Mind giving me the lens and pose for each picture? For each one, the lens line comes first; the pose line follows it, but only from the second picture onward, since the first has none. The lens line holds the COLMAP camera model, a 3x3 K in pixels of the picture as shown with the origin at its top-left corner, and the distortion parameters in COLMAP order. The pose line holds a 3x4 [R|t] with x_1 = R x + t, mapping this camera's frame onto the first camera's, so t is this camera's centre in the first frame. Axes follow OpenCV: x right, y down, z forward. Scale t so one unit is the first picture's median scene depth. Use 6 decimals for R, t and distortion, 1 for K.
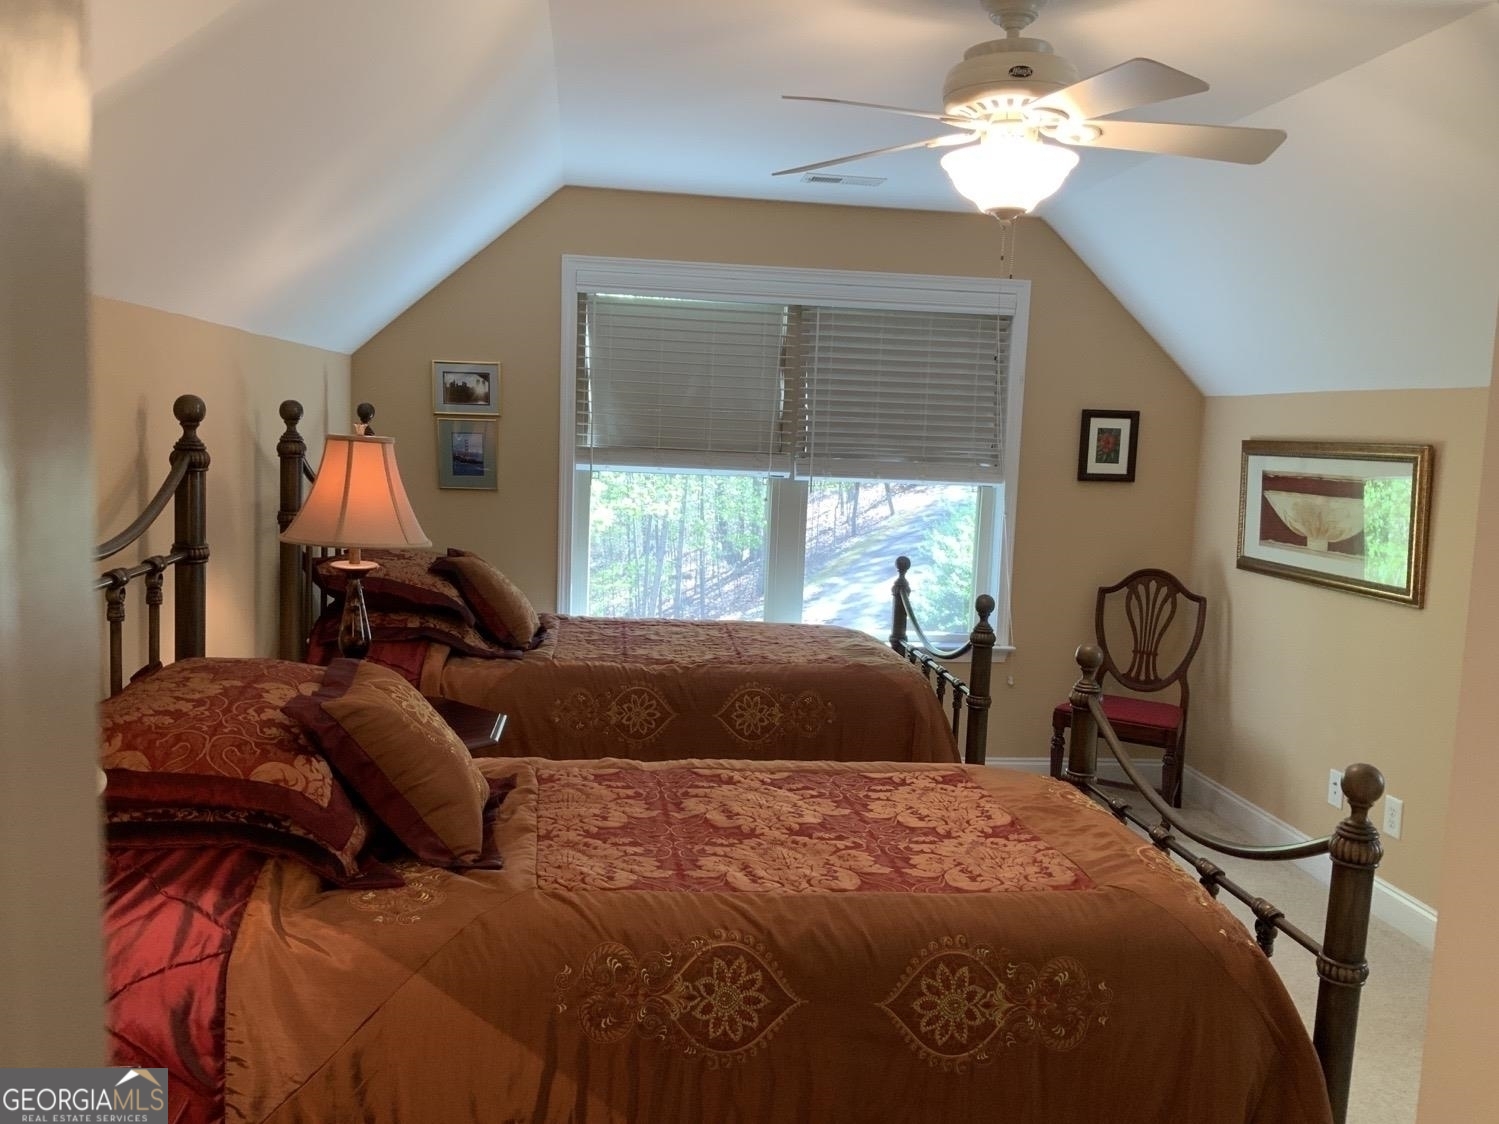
lens RADIAL K [[1250.7, 0, 744.3], [0, 1250.7, 566.3], [0, 0, 1]] dist [0.071591, -0.135945]
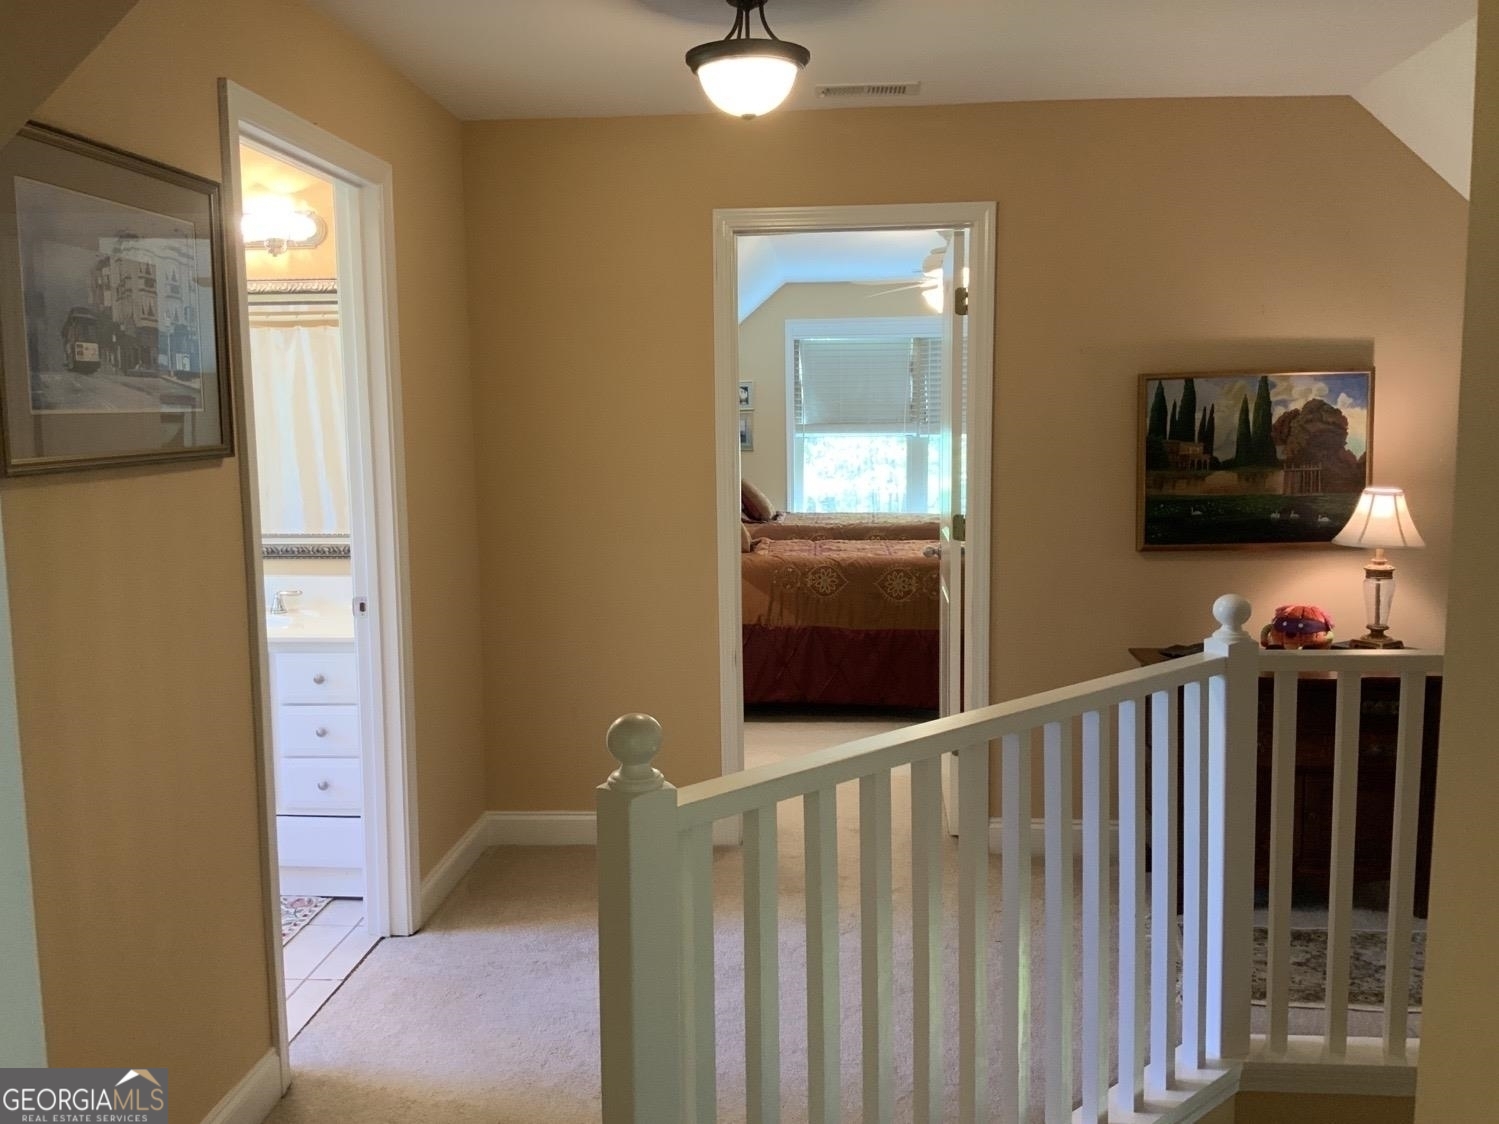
lens RADIAL K [[1250.7, 0, 744.3], [0, 1250.7, 566.3], [0, 0, 1]] dist [0.071591, -0.135945]
pose [[0.978275, -0.026942, -0.205555, 0.161852], [0.027281, 0.999627, -0.001184, 0.111164], [0.205510, -0.004450, 0.978645, -0.796587]]
